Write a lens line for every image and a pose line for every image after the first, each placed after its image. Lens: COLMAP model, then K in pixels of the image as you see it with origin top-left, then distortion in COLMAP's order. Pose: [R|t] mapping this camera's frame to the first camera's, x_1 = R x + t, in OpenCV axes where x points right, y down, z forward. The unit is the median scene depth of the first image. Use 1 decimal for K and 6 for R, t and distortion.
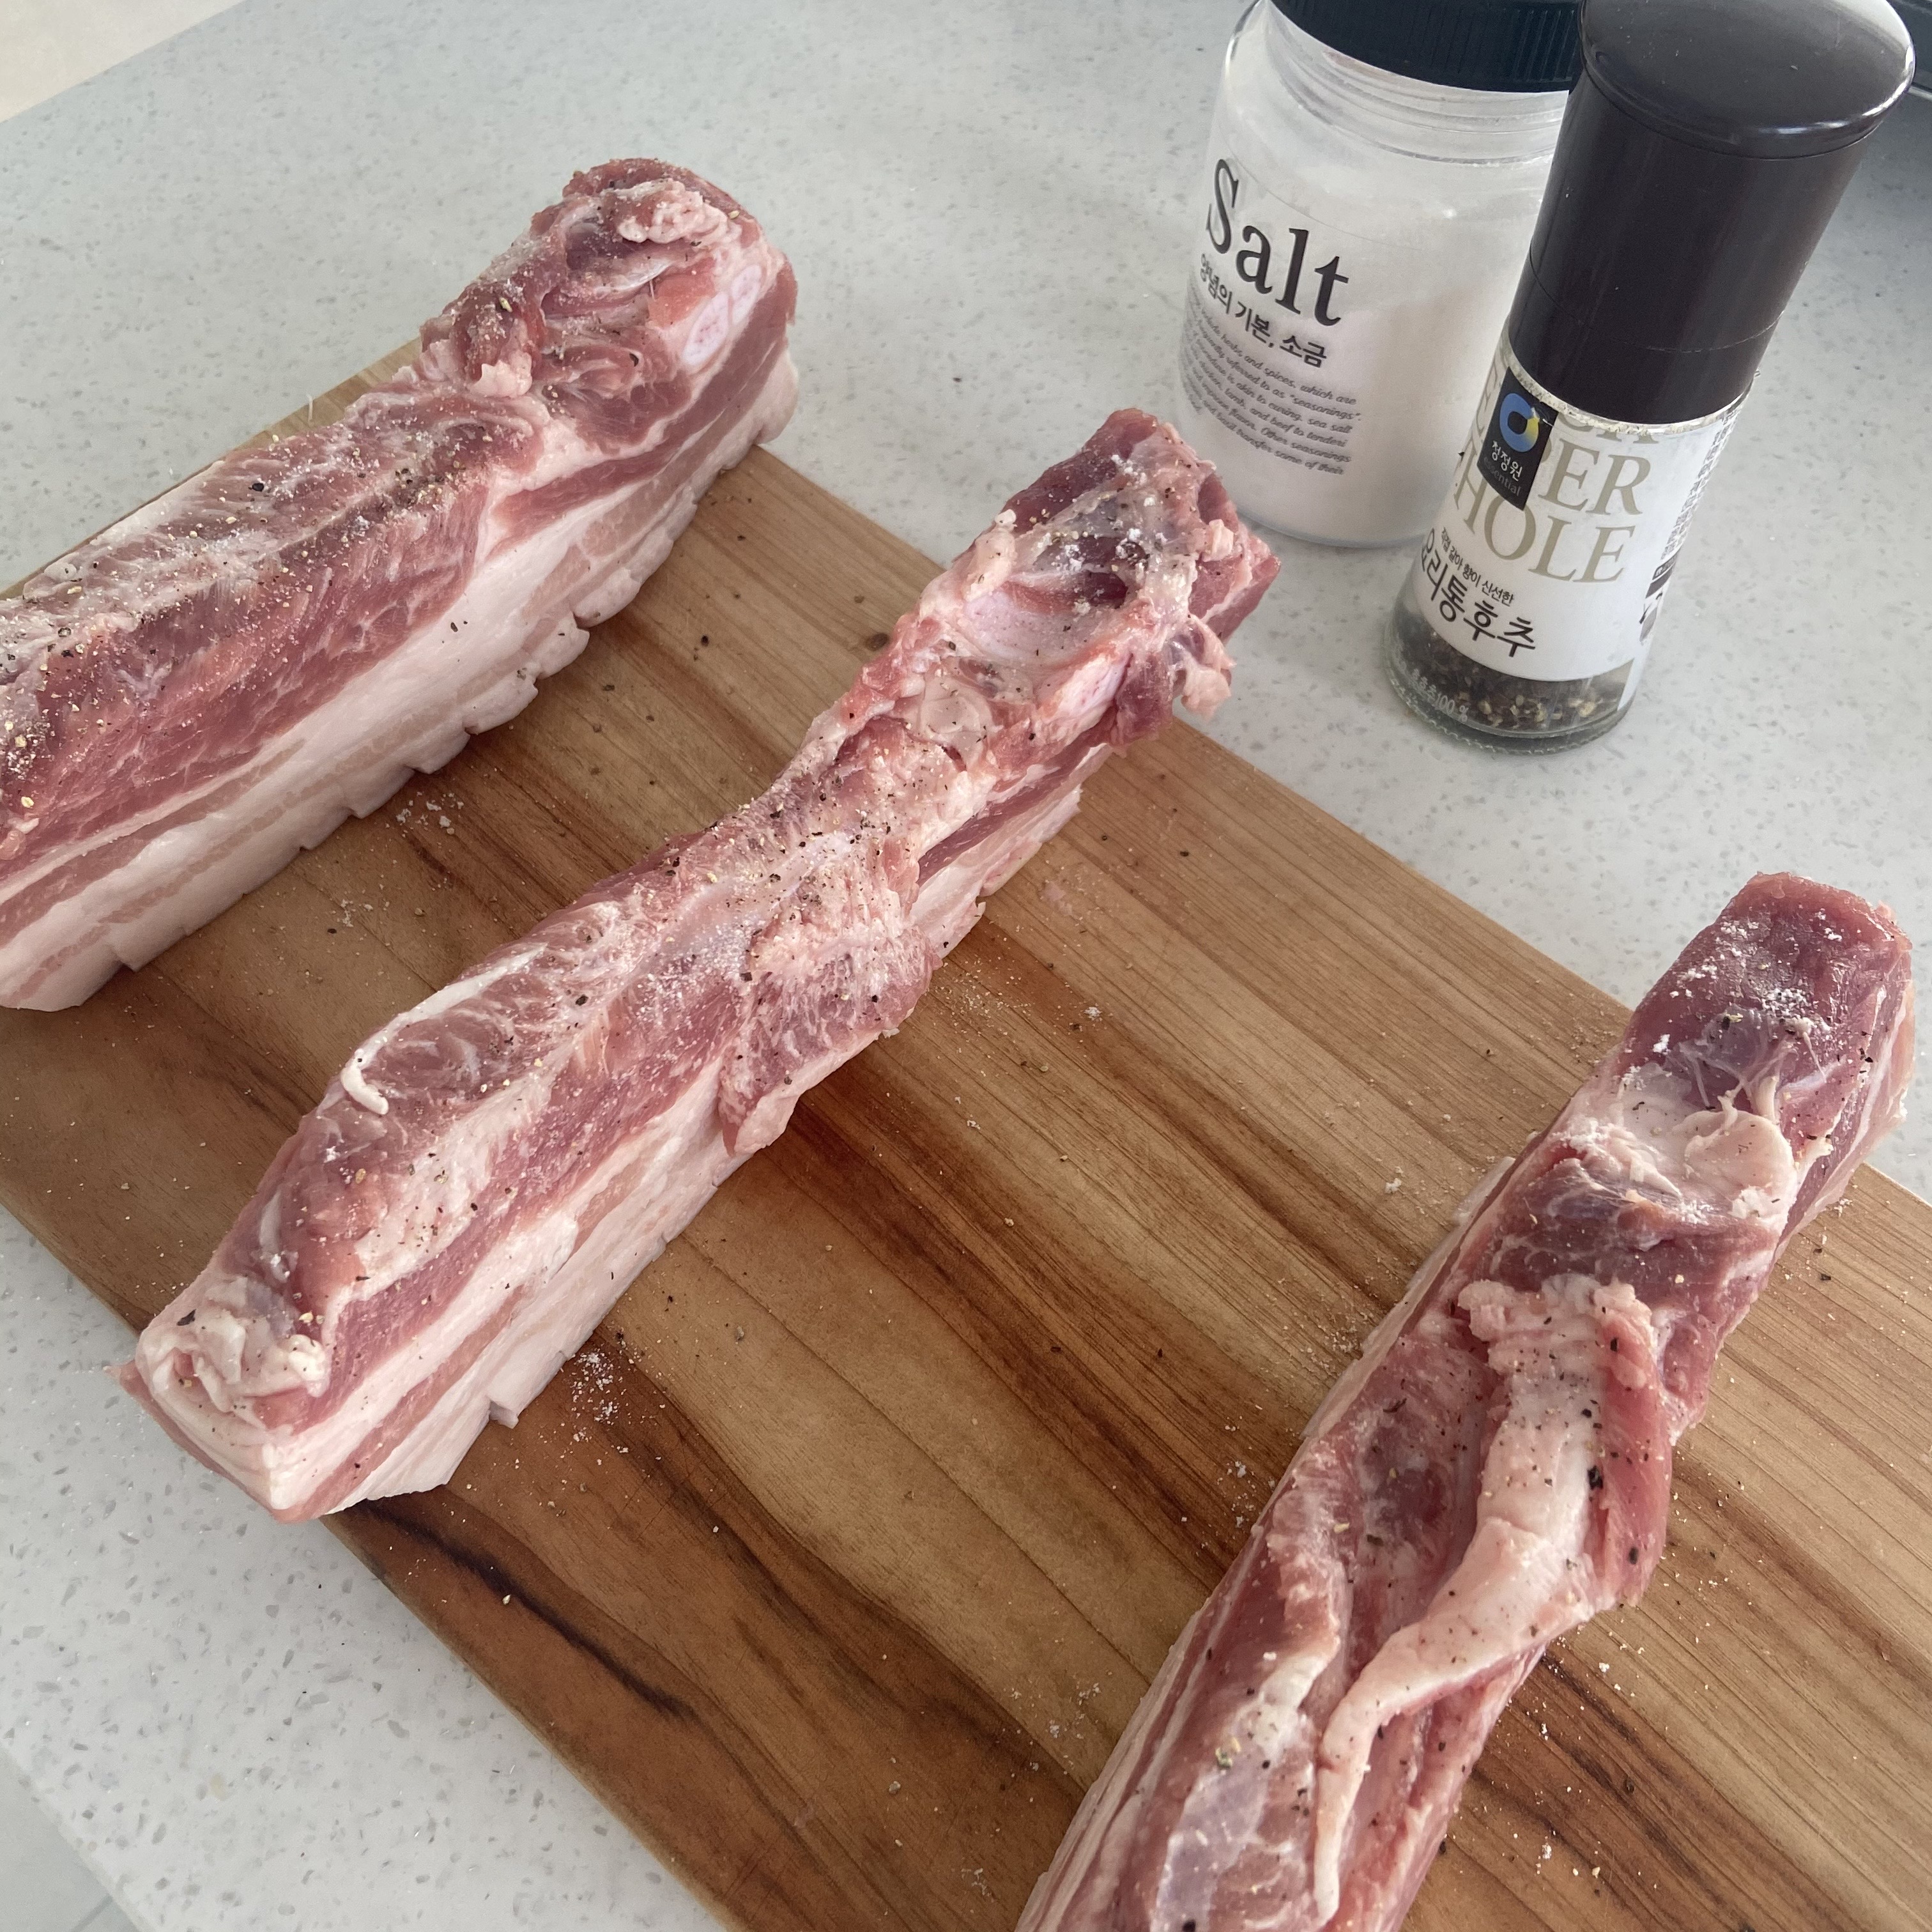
lens RADIAL K [[1959.1, 0, 967.0], [0, 1959.1, 954.7], [0, 0, 1]] dist [0.118783, -0.175986]
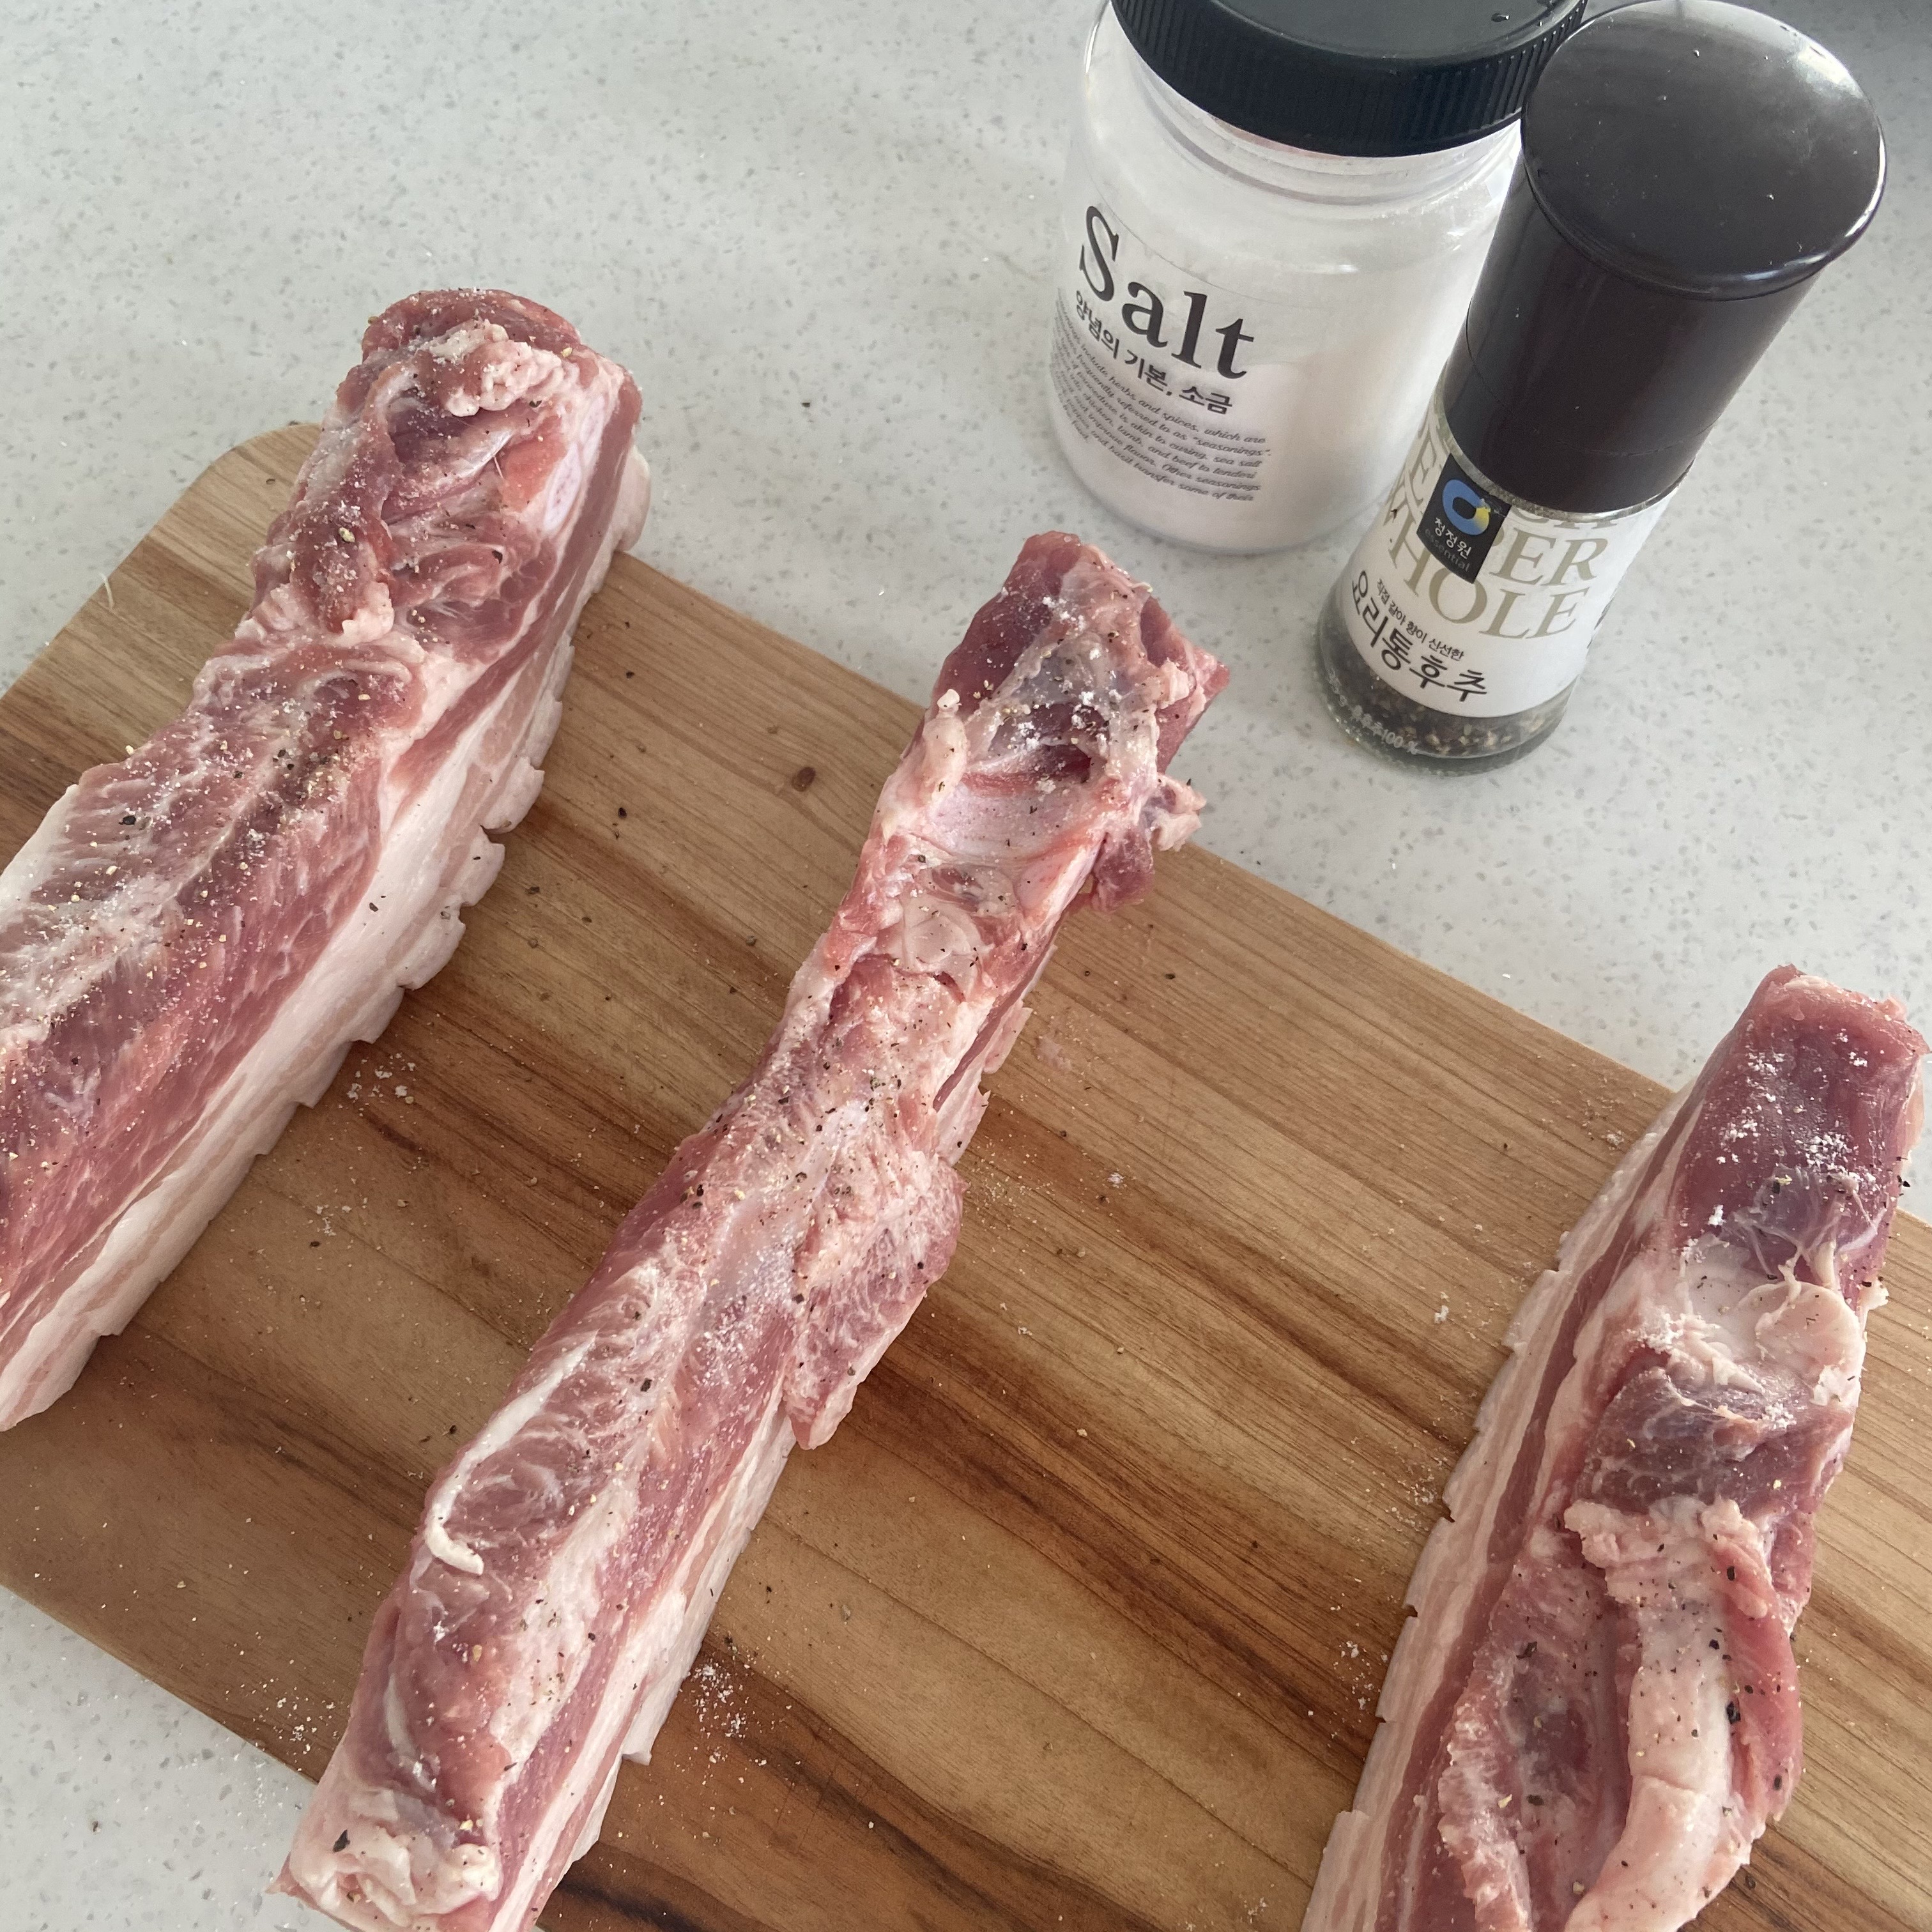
lens RADIAL K [[1959.1, 0, 967.0], [0, 1959.1, 954.7], [0, 0, 1]] dist [0.118783, -0.175986]
pose [[0.980049, -0.180325, 0.083588, -0.074254], [0.159137, 0.963885, 0.213545, -0.314798], [-0.119077, -0.195983, 0.973351, 0.073650]]
